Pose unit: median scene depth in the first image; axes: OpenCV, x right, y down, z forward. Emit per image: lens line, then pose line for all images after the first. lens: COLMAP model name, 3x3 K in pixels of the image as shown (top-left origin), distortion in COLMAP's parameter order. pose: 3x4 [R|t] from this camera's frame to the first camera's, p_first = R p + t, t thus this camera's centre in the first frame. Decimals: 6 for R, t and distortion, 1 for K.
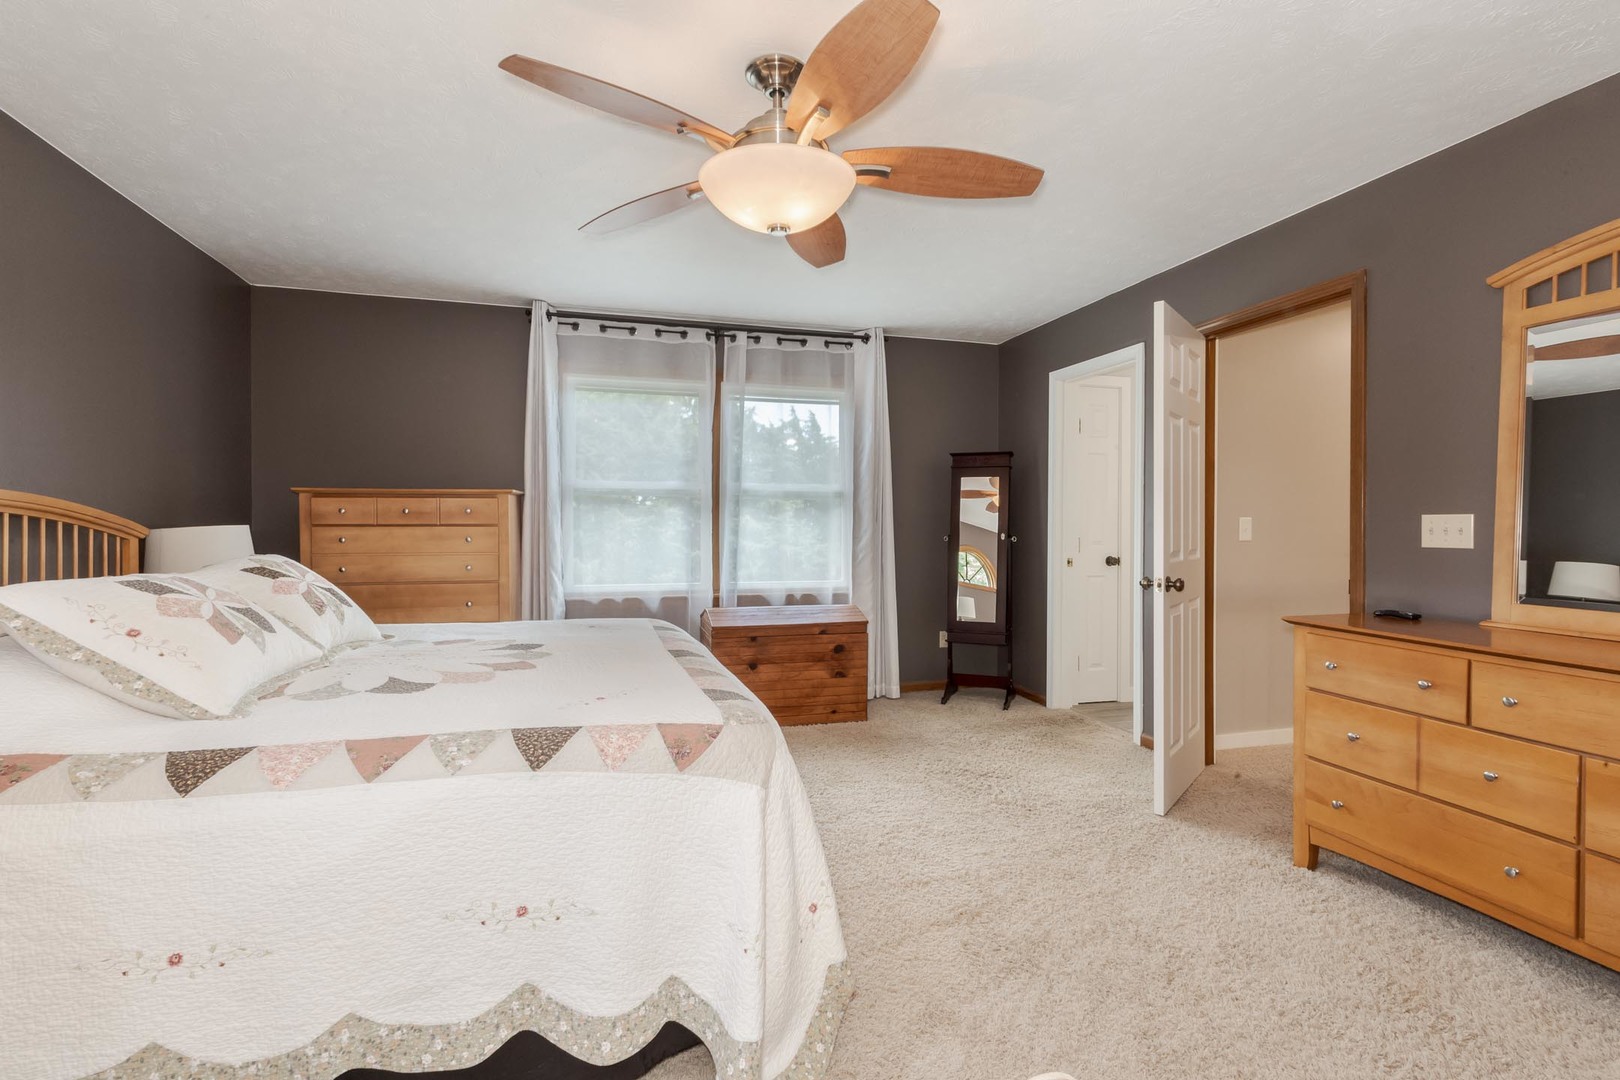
lens RADIAL K [[858.5, 0, 813.4], [0, 858.5, 526.6], [0, 0, 1]] dist [0.020203, -0.000277]
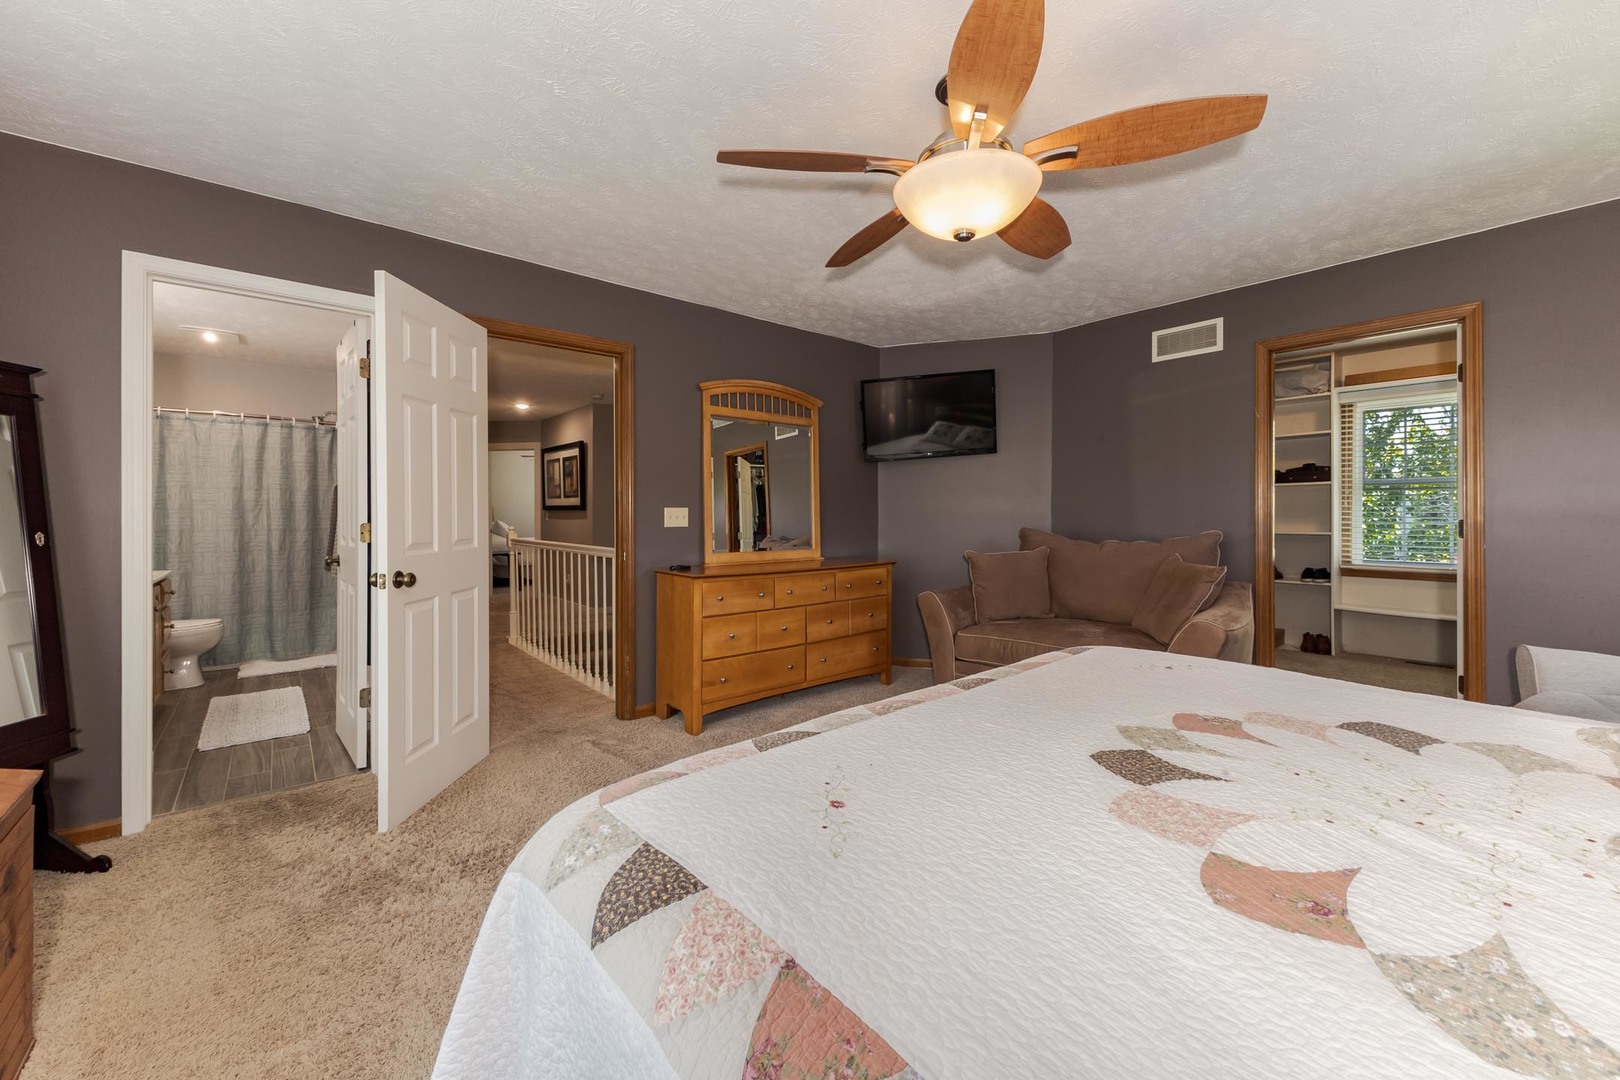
lens RADIAL K [[715.2, 0, 803.8], [0, 715.2, 512.3], [0, 0, 1]] dist [-0.000416, -0.000135]
pose [[-0.497602, 0.004872, 0.867392, -0.703038], [0.001282, 0.999987, -0.004881, 0.002421], [-0.867405, -0.001316, -0.497602, 1.611372]]
